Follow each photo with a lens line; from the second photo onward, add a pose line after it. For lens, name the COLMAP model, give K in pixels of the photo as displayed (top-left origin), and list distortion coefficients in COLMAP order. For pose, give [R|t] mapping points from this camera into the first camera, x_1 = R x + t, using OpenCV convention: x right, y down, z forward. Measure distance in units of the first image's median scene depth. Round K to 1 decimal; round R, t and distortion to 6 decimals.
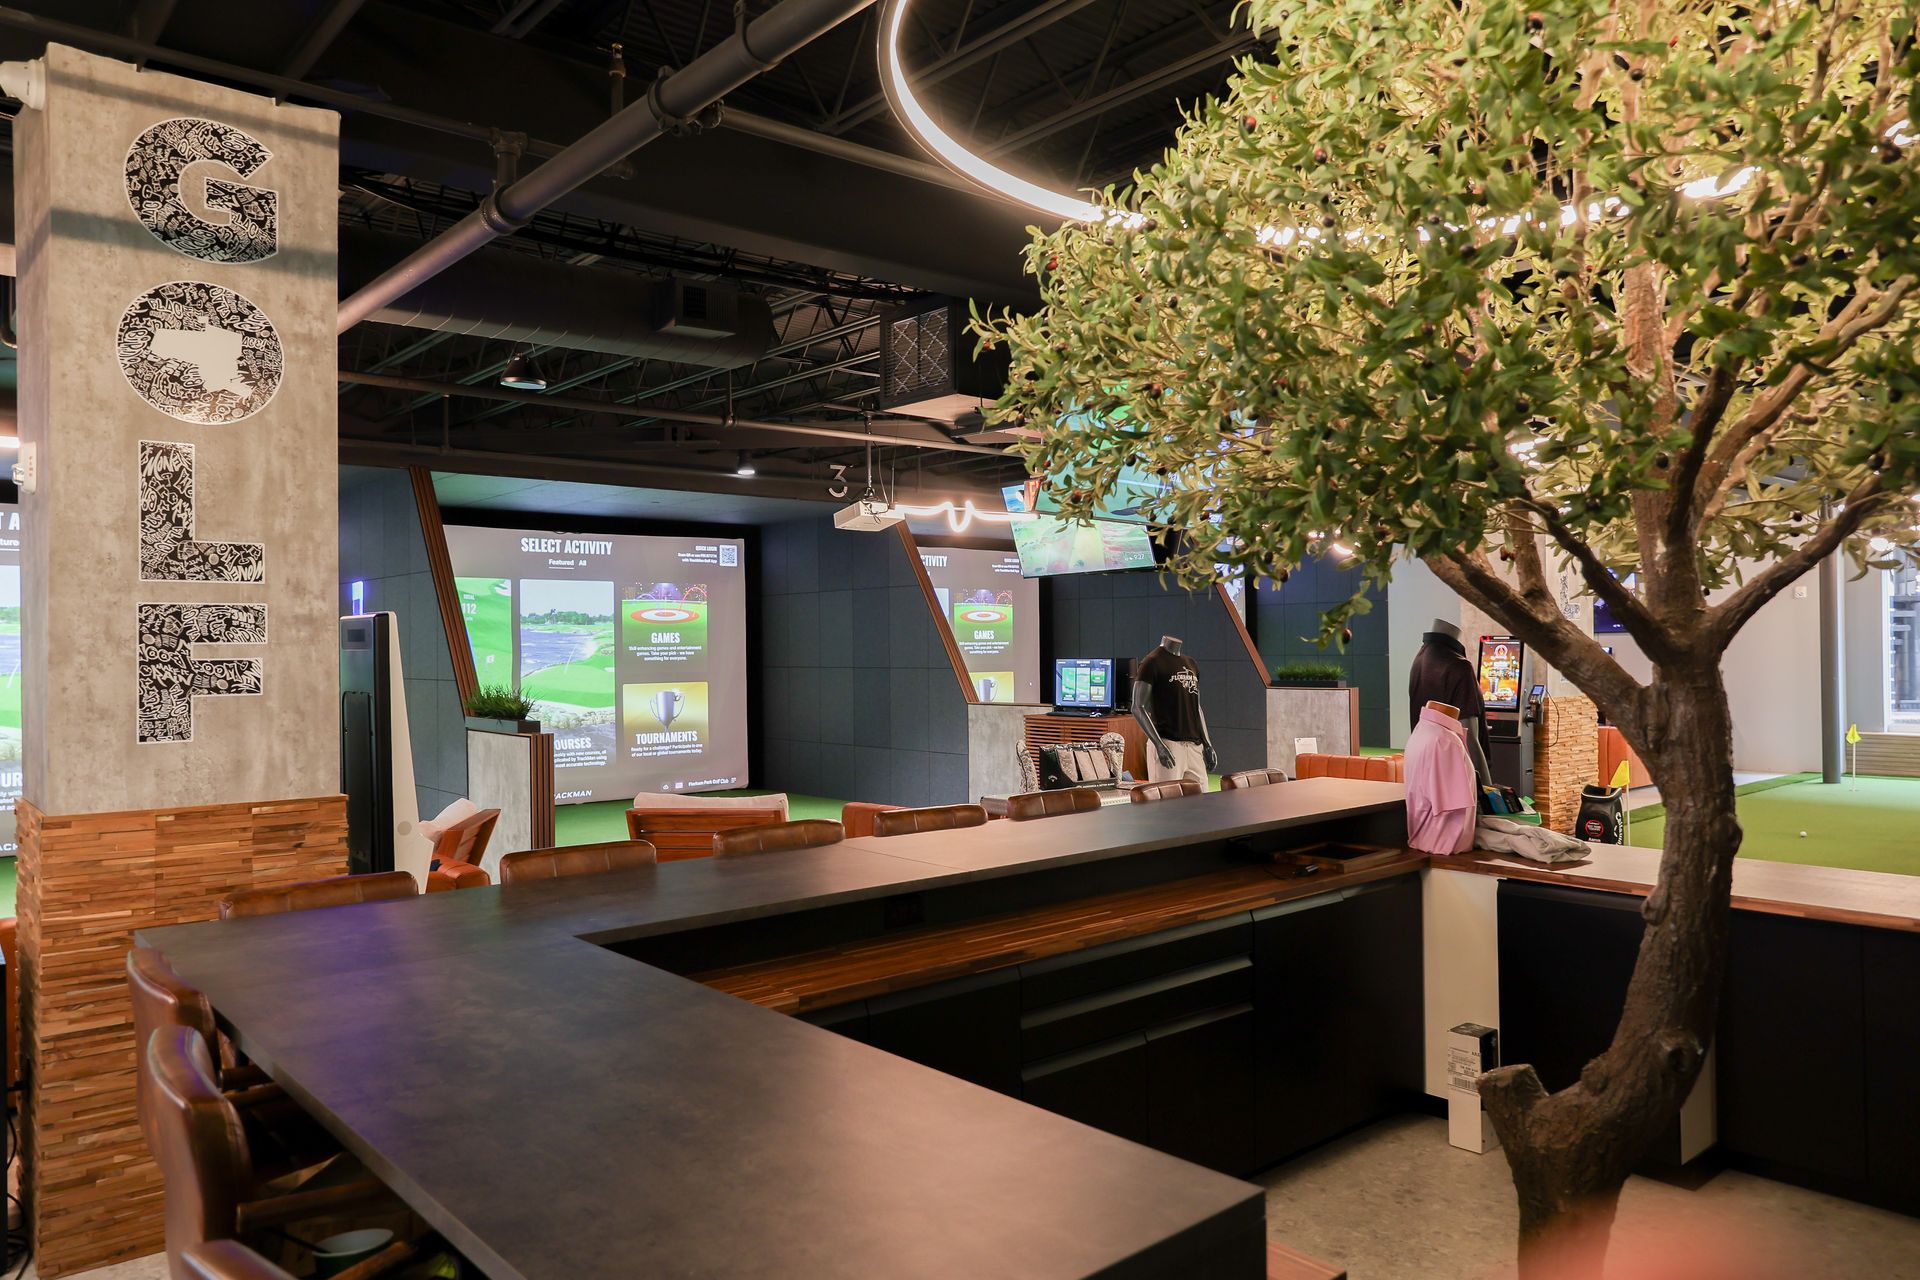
lens RADIAL K [[1327.7, 0, 960.0], [0, 1327.7, 640.0], [0, 0, 1]] dist [-0.005194, -0.002222]
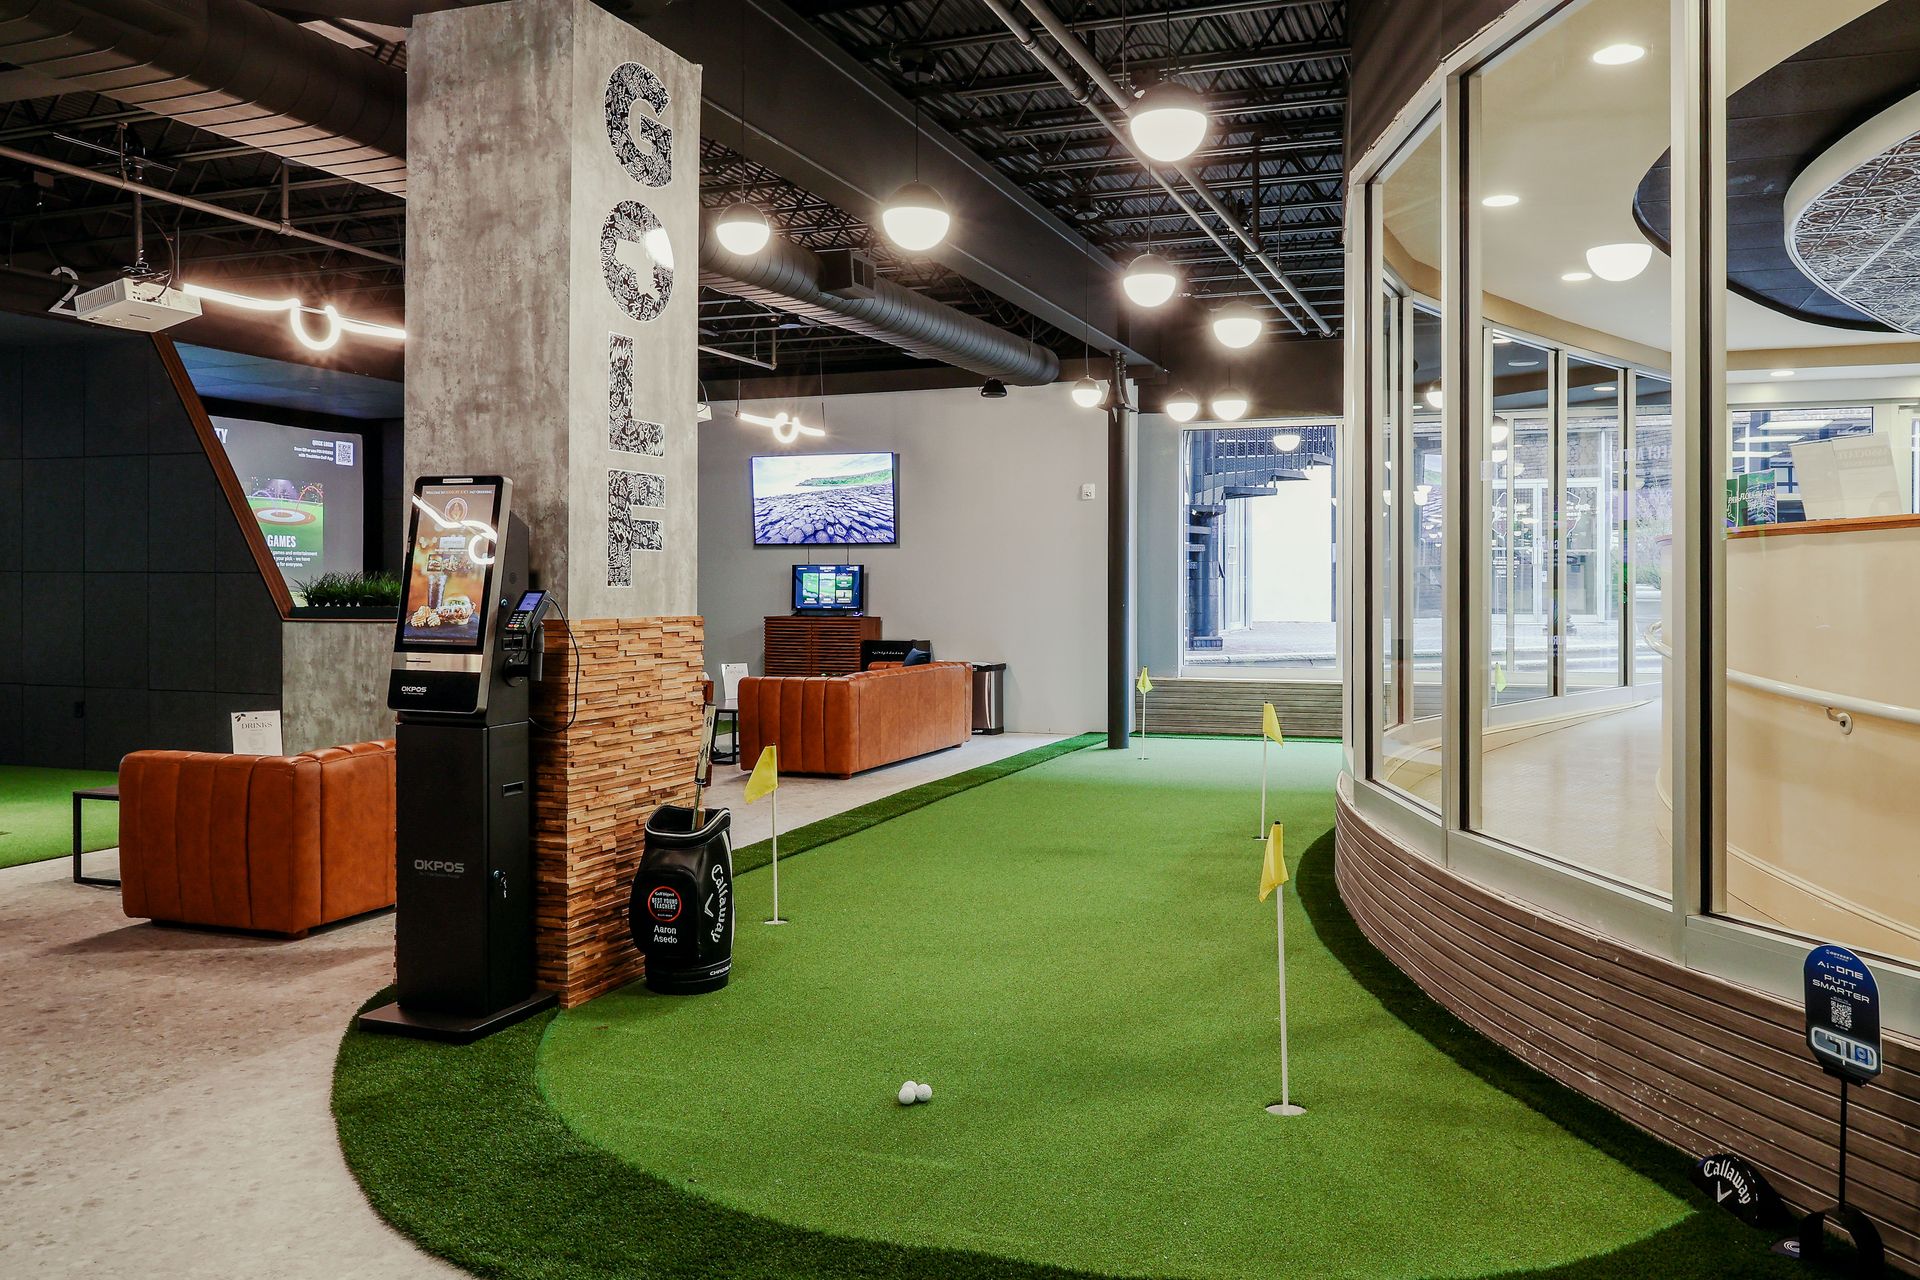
lens RADIAL K [[1327.7, 0, 960.0], [0, 1327.7, 640.0], [0, 0, 1]] dist [-0.005194, -0.002222]
pose [[0.899384, -0.007614, 0.437093, 0.250141], [-0.008344, 0.999367, 0.034578, 0.022848], [-0.437080, -0.034747, 0.898751, 0.367422]]
